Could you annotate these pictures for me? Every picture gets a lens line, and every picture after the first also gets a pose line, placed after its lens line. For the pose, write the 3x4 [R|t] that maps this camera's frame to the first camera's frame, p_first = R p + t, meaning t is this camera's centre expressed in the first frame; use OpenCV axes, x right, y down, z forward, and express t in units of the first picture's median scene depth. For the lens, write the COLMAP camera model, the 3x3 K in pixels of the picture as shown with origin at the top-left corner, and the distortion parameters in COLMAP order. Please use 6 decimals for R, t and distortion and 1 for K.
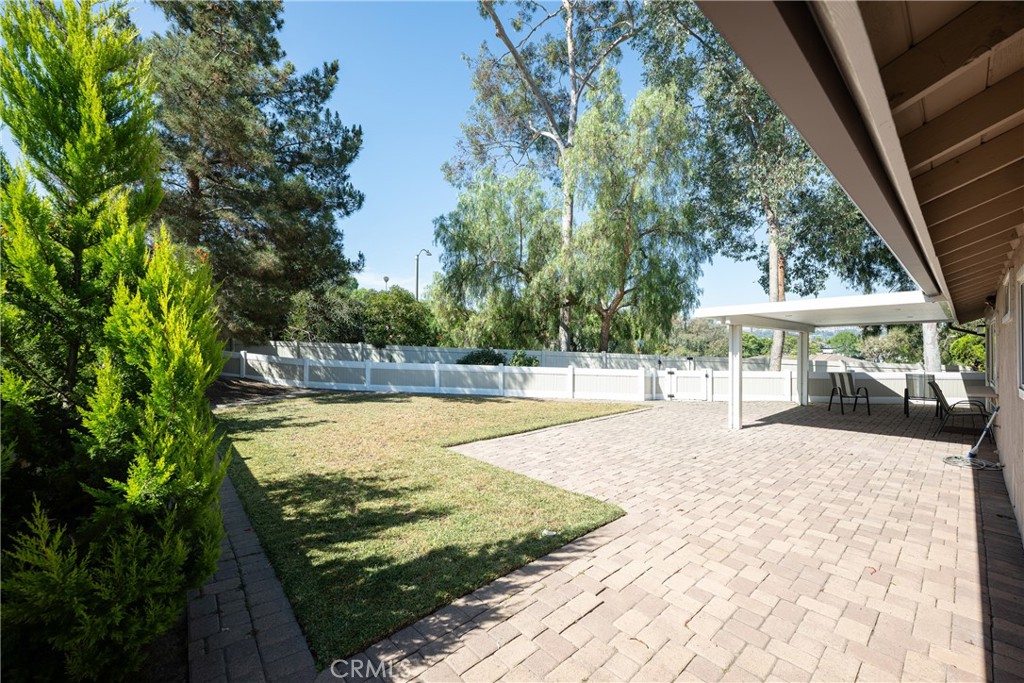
lens RADIAL K [[405.6, 0, 512.5], [0, 405.6, 343.4], [0, 0, 1]] dist [-0.000755, -0.000003]
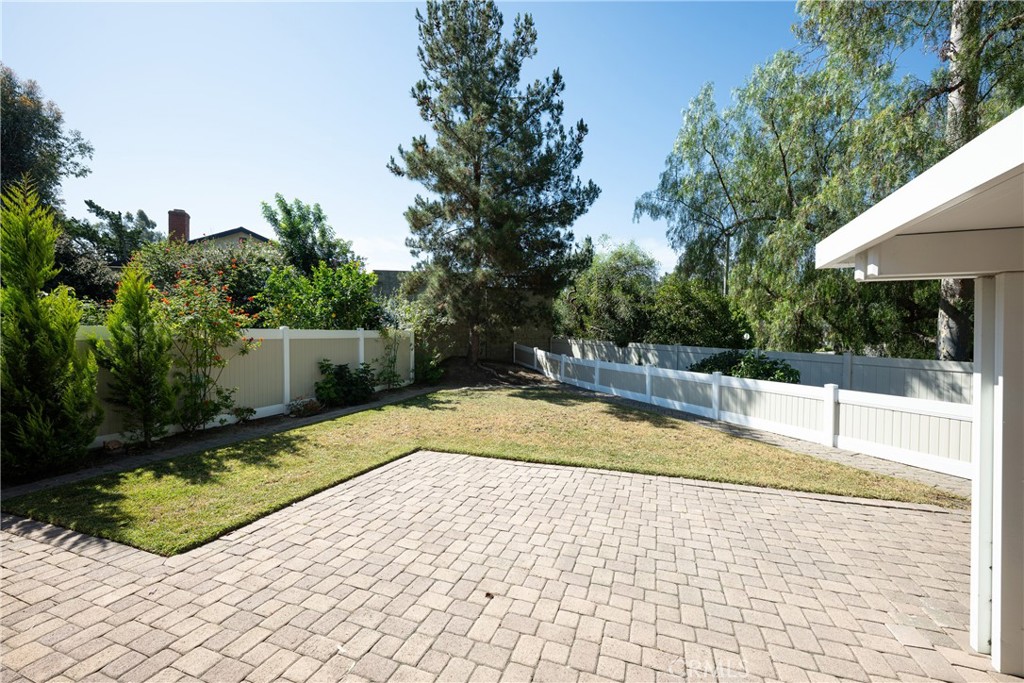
lens RADIAL K [[405.6, 0, 512.5], [0, 405.6, 343.4], [0, 0, 1]] dist [-0.000755, -0.000003]
pose [[0.476278, 0.005107, -0.879280, 0.406056], [-0.001952, 0.999987, 0.004751, 0.000382], [0.879293, -0.000546, 0.476281, 0.382029]]
